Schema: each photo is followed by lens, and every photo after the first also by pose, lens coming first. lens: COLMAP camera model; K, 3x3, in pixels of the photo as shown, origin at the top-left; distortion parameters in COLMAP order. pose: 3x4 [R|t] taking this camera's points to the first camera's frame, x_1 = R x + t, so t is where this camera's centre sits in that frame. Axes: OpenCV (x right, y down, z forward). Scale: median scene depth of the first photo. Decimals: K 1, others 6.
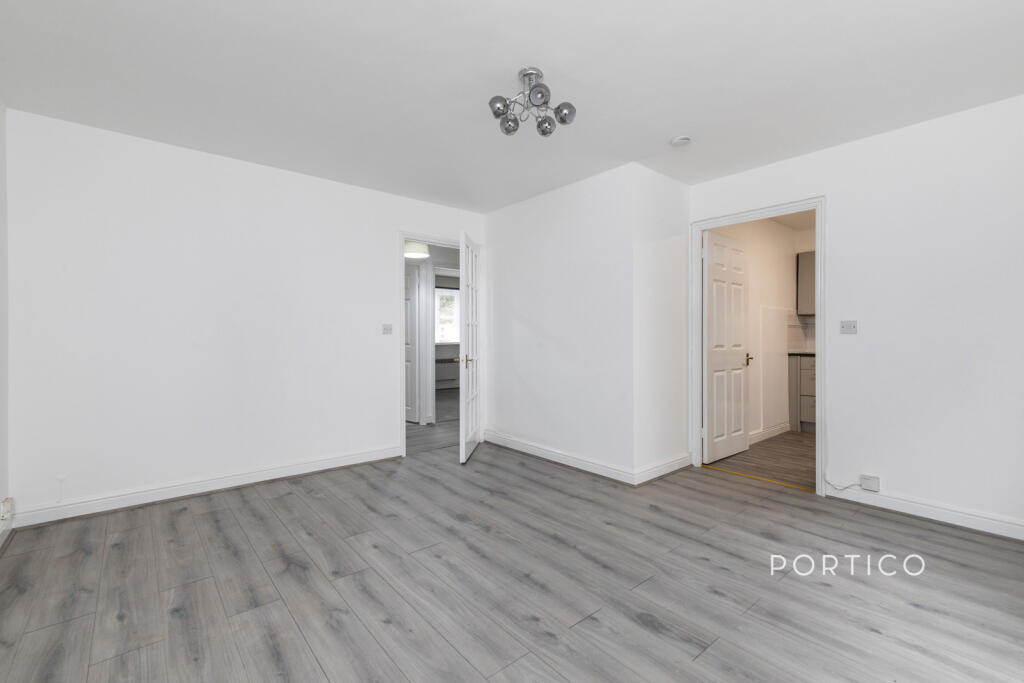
lens RADIAL K [[452.3, 0, 512.0], [0, 452.3, 341.5], [0, 0, 1]] dist [0.001140, 0.000177]
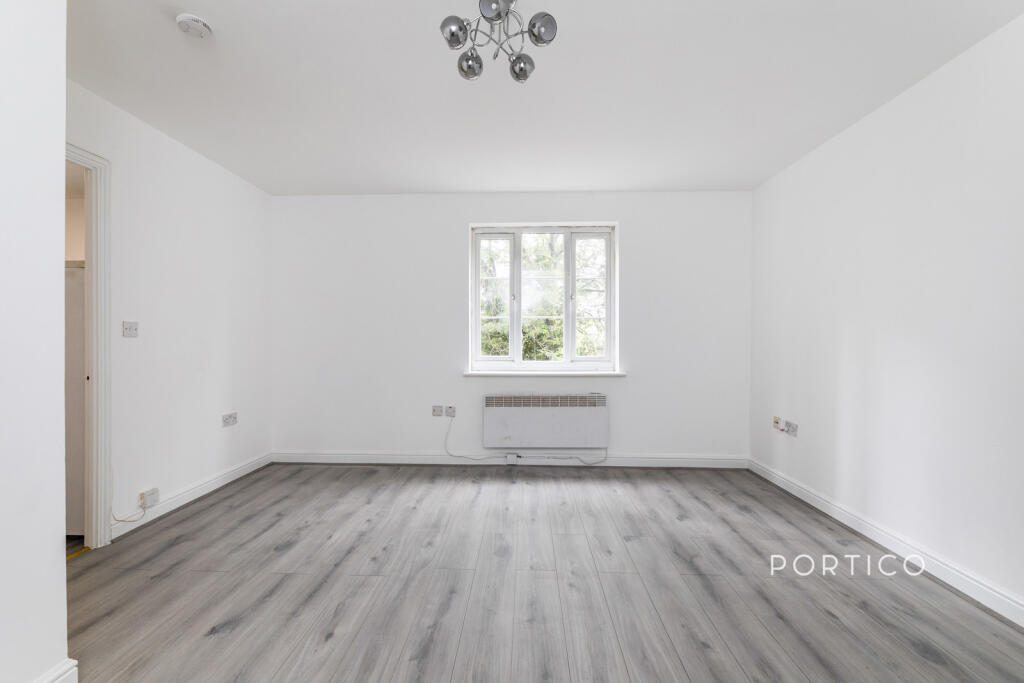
lens RADIAL K [[433.8, 0, 511.0], [0, 433.8, 333.7], [0, 0, 1]] dist [-0.000885, -0.000228]
pose [[-0.742839, 0.004936, 0.669452, -0.411960], [0.004978, 0.999986, -0.001849, -0.018797], [-0.669451, 0.001959, -0.742853, 1.374781]]
